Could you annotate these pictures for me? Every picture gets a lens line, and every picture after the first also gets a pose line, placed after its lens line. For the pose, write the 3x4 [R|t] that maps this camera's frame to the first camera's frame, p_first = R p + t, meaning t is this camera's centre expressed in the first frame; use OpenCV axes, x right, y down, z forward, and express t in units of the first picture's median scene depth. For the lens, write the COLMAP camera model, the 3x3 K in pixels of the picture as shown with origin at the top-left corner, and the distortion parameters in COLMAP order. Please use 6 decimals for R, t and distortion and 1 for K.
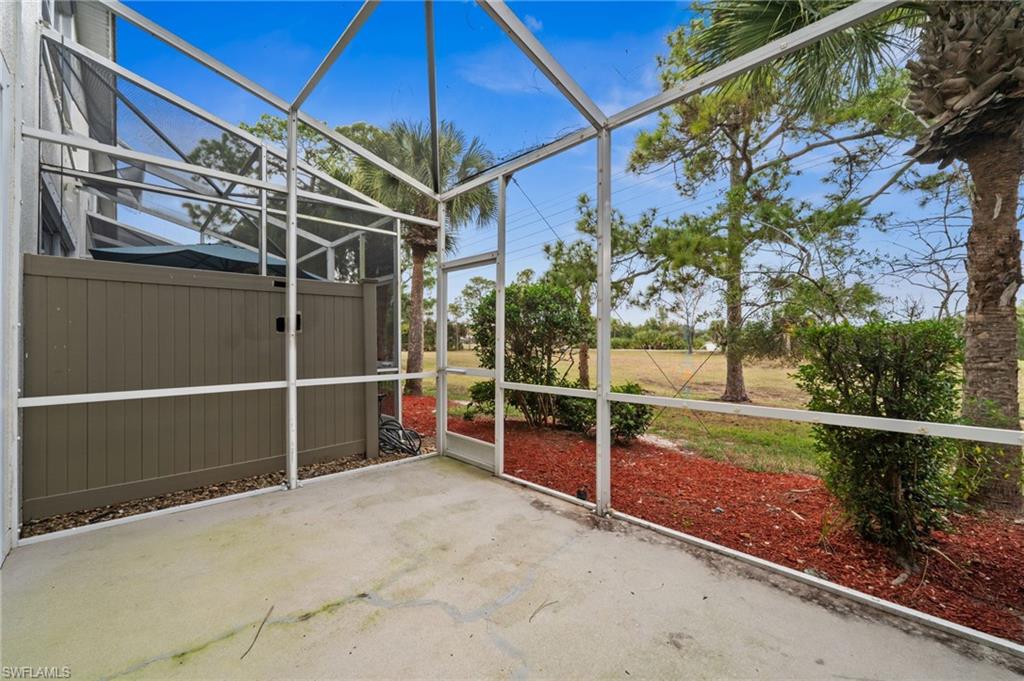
lens RADIAL K [[404.6, 0, 512.4], [0, 404.6, 338.4], [0, 0, 1]] dist [-0.000963, 0.000165]
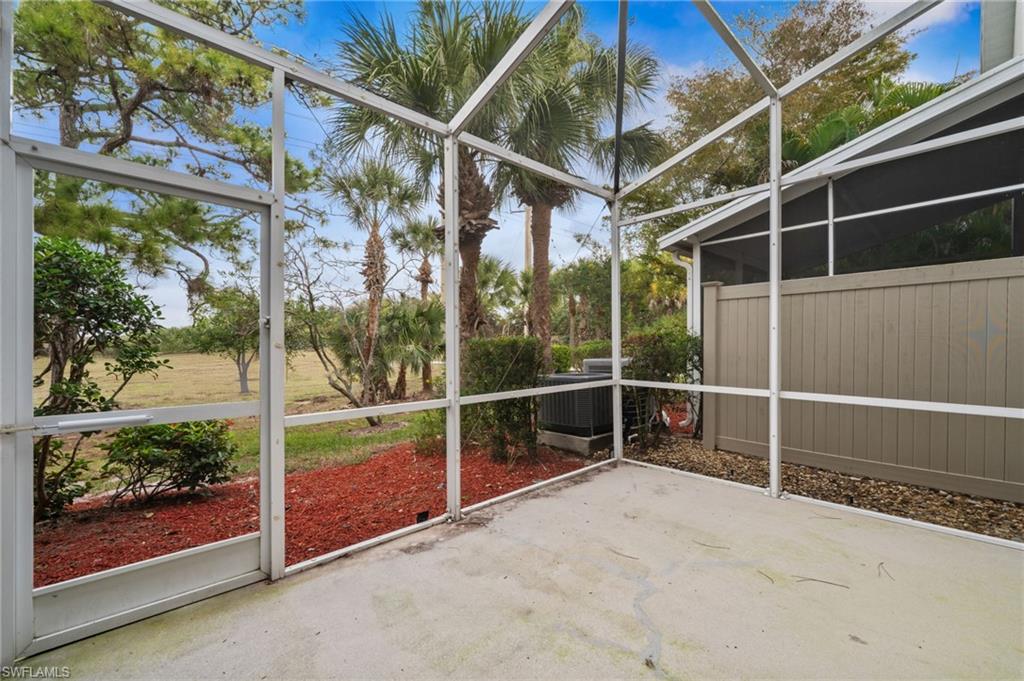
lens RADIAL K [[416.4, 0, 510.9], [0, 416.4, 345.6], [0, 0, 1]] dist [-0.001510, -0.000080]
pose [[0.033575, 0.000836, 0.999436, -0.957745], [-0.002050, 0.999998, -0.000768, 0.011950], [-0.999434, -0.002023, 0.033576, 1.000252]]
